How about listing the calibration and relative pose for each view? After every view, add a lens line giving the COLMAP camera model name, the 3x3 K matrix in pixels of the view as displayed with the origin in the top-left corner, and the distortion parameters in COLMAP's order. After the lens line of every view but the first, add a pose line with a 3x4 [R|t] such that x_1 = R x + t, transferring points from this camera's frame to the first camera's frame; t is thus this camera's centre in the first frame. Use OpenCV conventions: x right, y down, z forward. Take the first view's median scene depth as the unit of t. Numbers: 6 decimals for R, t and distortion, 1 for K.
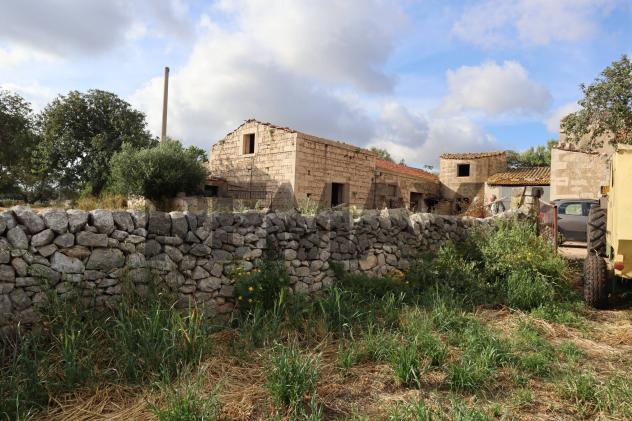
lens RADIAL K [[428.2, 0, 316.0], [0, 428.2, 210.5], [0, 0, 1]] dist [0.004732, -0.000939]
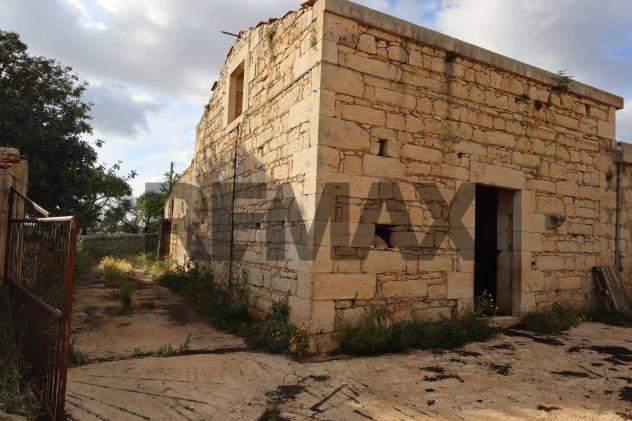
lens RADIAL K [[428.2, 0, 316.0], [0, 428.2, 210.5], [0, 0, 1]] dist [0.004732, -0.000939]
pose [[0.943891, -0.026676, -0.329178, 0.032756], [0.005804, 0.997918, -0.064227, -0.031524], [0.330206, 0.058712, 0.942081, 0.741326]]
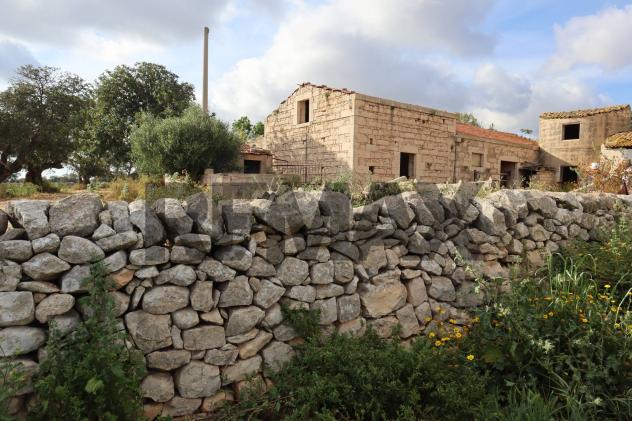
lens RADIAL K [[428.2, 0, 316.0], [0, 428.2, 210.5], [0, 0, 1]] dist [0.004732, -0.000939]
pose [[0.980891, -0.012420, -0.194160, 0.039281], [0.023299, 0.998277, 0.053850, -0.000664], [0.193156, -0.057344, 0.979491, 0.150748]]
